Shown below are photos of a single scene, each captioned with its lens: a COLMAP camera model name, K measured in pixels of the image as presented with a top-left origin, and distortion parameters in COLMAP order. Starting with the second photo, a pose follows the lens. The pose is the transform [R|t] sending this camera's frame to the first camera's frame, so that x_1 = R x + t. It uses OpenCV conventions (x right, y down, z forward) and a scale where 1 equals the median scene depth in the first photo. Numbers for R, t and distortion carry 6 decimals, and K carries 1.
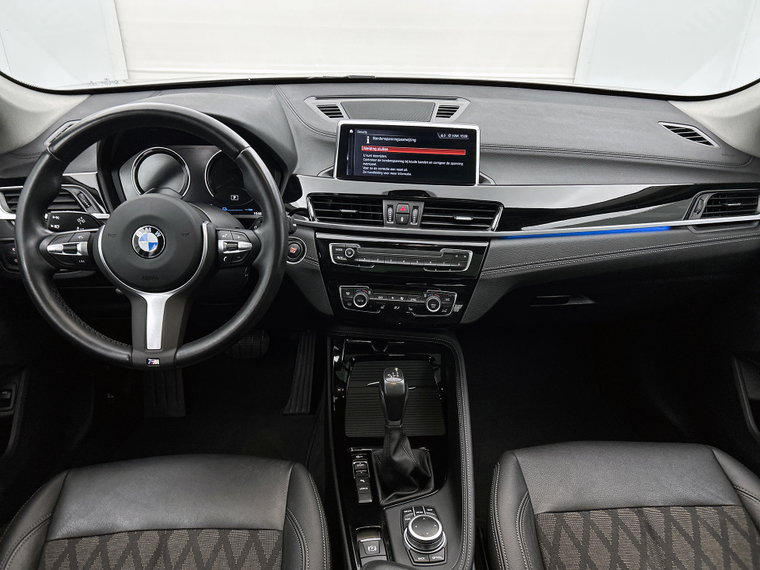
lens RADIAL K [[575.4, 0, 380.0], [0, 575.4, 285.0], [0, 0, 1]] dist [0.077161, -0.122193]
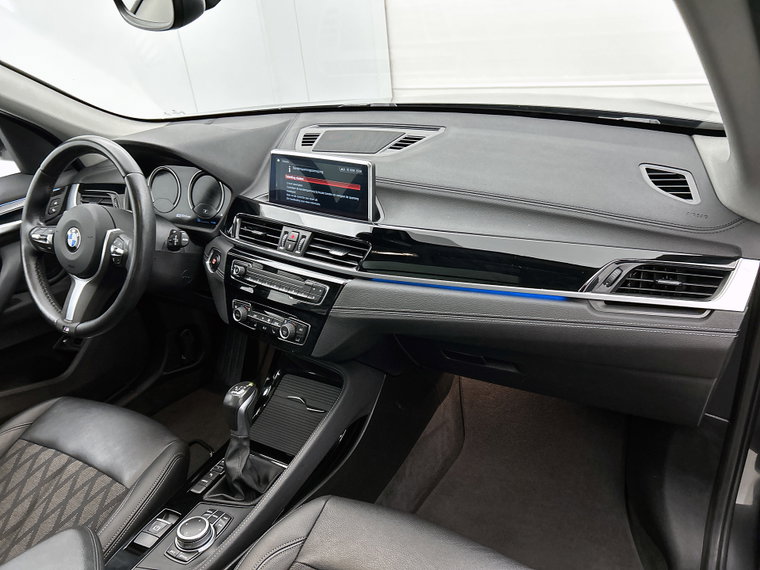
lens RADIAL K [[573.3, 0, 380.0], [0, 573.3, 285.0], [0, 0, 1]] dist [0.012586, 0.001581]
pose [[0.837659, 0.157370, -0.523032, 0.718726], [-0.160932, 0.986195, 0.038986, -0.109581], [0.521947, 0.051516, 0.851421, 0.197518]]
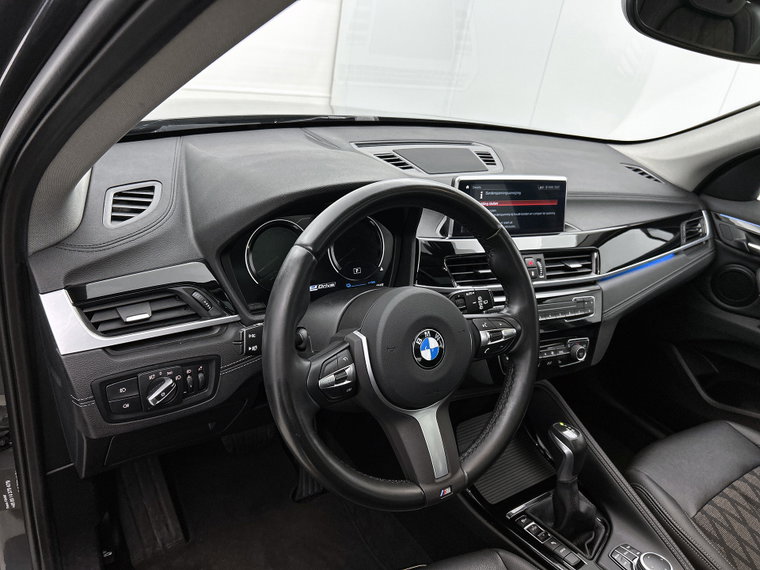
lens RADIAL K [[586.8, 0, 380.0], [0, 586.8, 285.0], [0, 0, 1]] dist [-0.007877, -0.004756]
pose [[0.852532, -0.131800, 0.505784, -0.685645], [0.137046, 0.990196, 0.027029, -0.154895], [-0.504388, 0.046272, 0.862237, 0.257975]]
